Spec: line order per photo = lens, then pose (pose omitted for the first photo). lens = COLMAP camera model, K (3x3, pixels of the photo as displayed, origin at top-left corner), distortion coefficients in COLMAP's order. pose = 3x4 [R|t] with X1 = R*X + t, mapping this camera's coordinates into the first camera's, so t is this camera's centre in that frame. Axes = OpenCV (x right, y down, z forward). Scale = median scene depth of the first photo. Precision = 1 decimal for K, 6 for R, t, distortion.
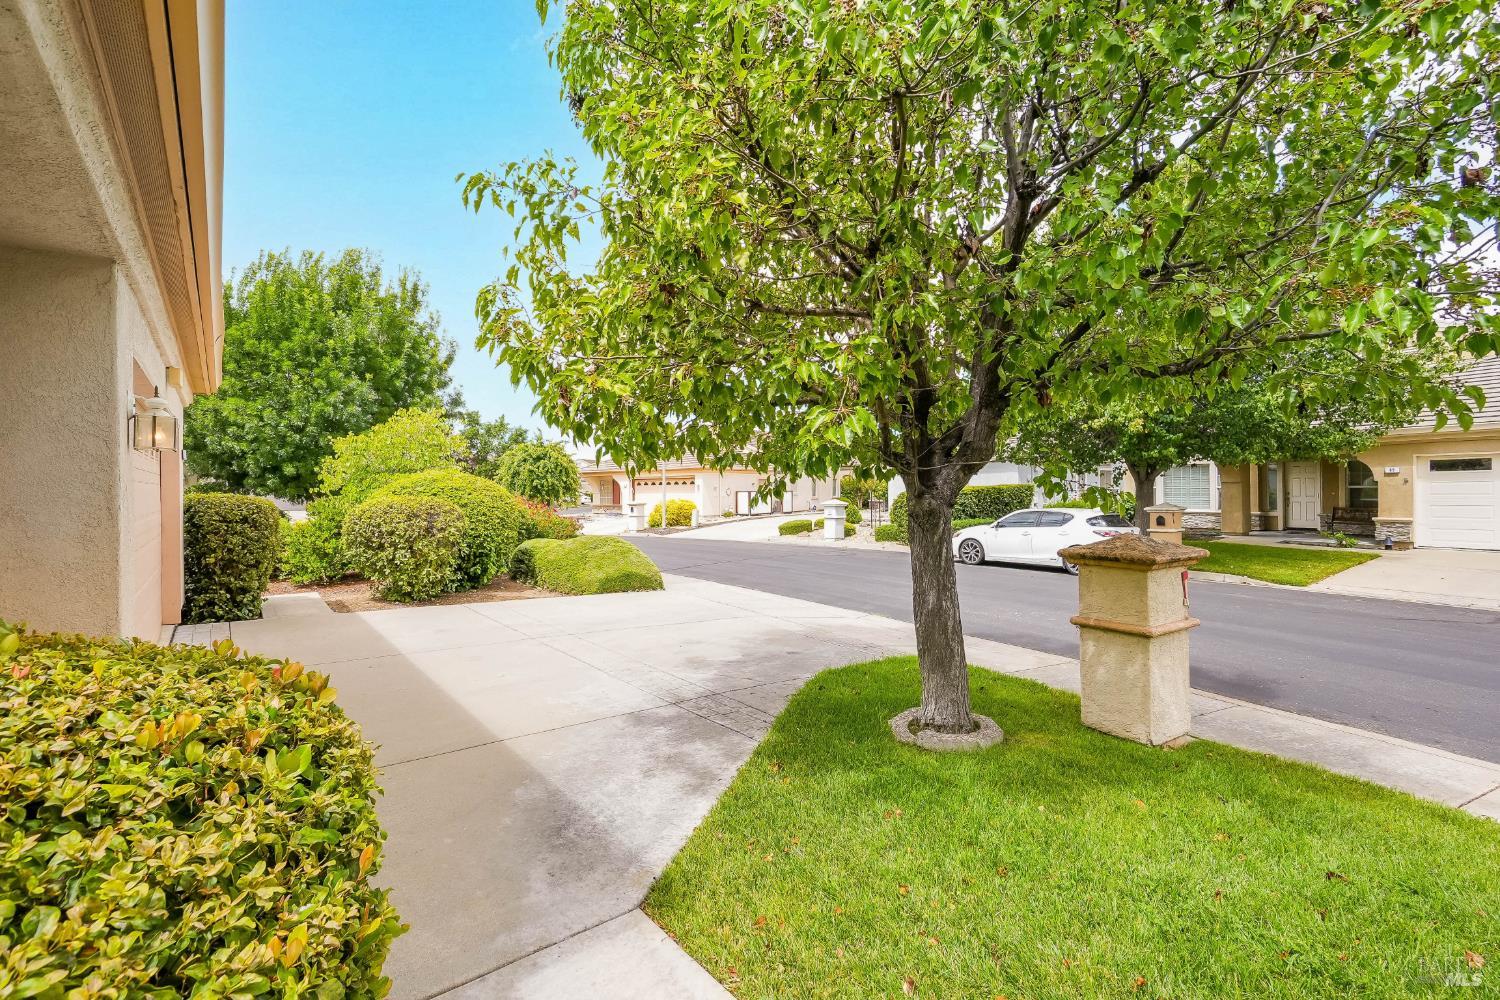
lens RADIAL K [[652.3, 0, 752.2], [0, 652.3, 494.1], [0, 0, 1]] dist [-0.001448, 0.001366]
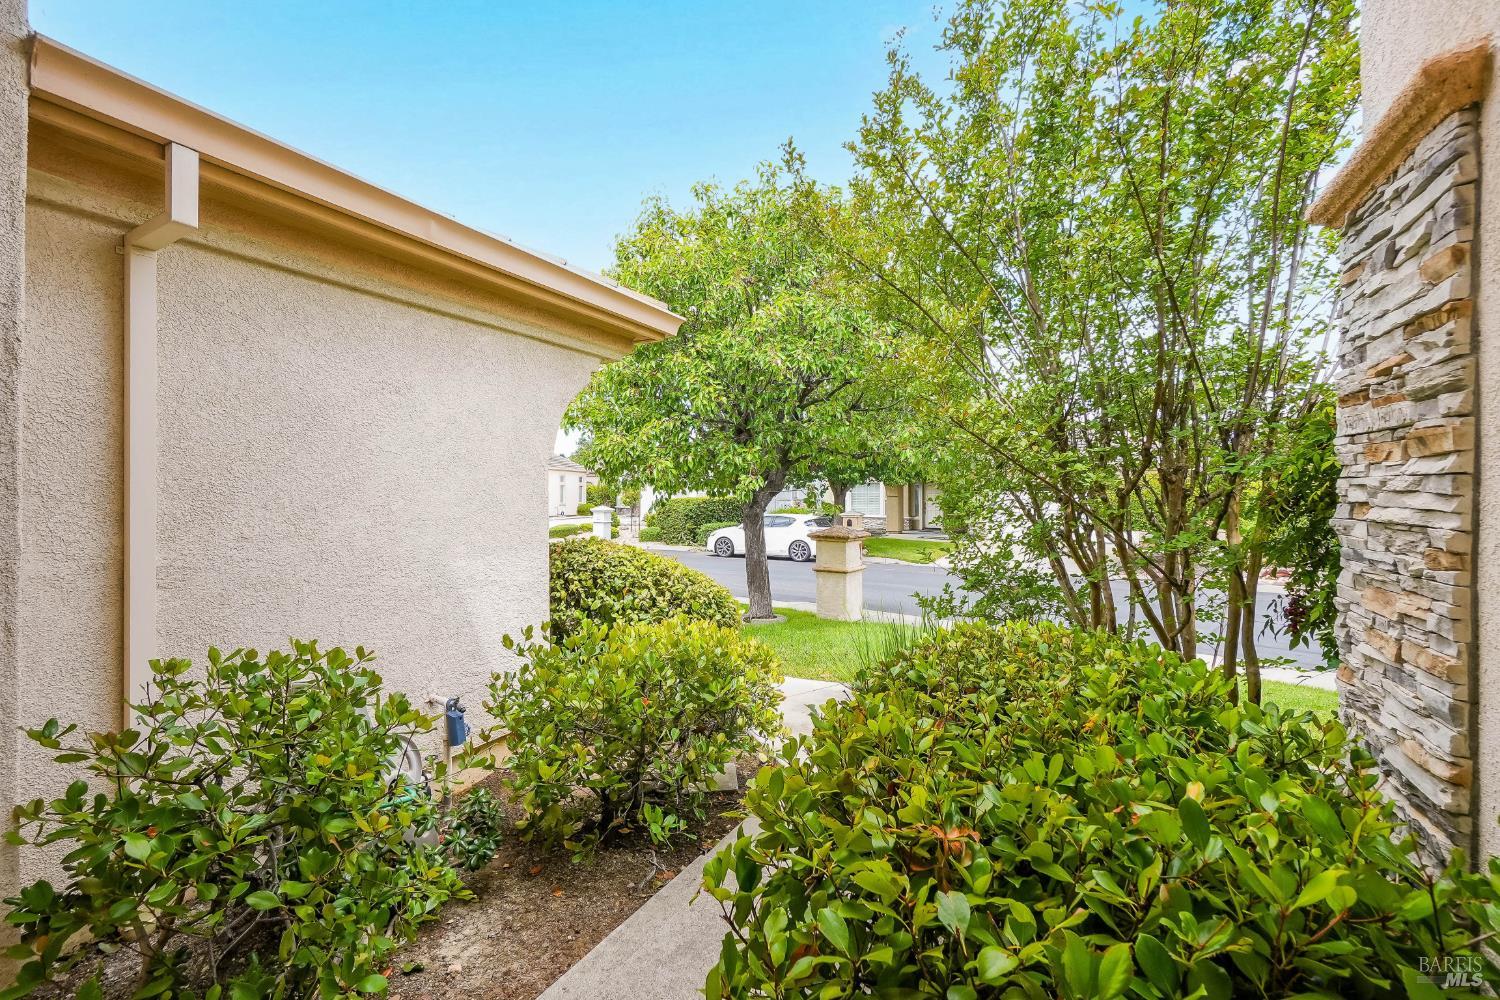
lens RADIAL K [[652.3, 0, 747.5], [0, 652.3, 497.5], [0, 0, 1]] dist [-0.001448, 0.001366]
pose [[0.918501, 0.012695, 0.395215, -0.128605], [-0.011036, 0.999918, -0.006470, -0.002438], [-0.395265, 0.001581, 0.918566, -0.200430]]
